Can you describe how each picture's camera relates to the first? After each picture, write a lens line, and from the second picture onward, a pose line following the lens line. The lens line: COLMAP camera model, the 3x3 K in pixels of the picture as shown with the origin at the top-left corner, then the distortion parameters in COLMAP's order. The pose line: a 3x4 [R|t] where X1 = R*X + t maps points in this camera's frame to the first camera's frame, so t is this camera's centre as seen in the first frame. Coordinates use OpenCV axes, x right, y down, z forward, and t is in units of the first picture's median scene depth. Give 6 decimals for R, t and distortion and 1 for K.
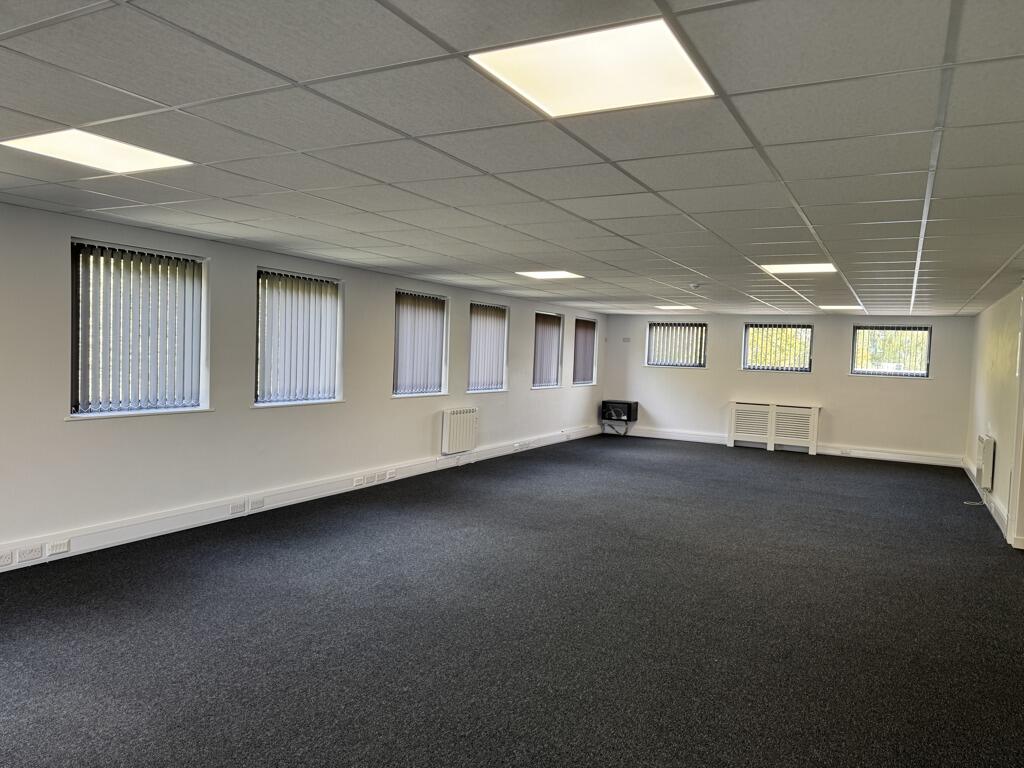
lens RADIAL K [[720.9, 0, 507.3], [0, 720.9, 364.8], [0, 0, 1]] dist [0.068409, -0.074751]
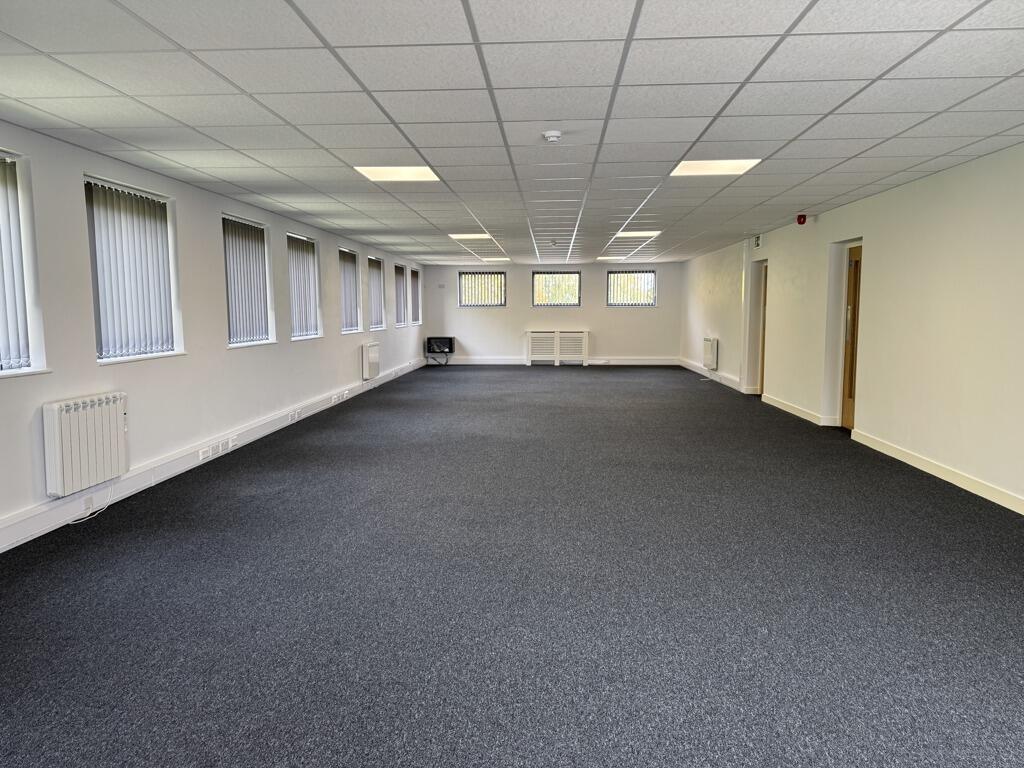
lens RADIAL K [[720.9, 0, 504.7], [0, 720.9, 387.3], [0, 0, 1]] dist [0.068409, -0.074751]
pose [[0.907476, -0.086745, 0.411051, -0.274100], [0.046181, 0.993118, 0.107627, 0.008999], [-0.417559, -0.078686, 0.905237, -0.171069]]
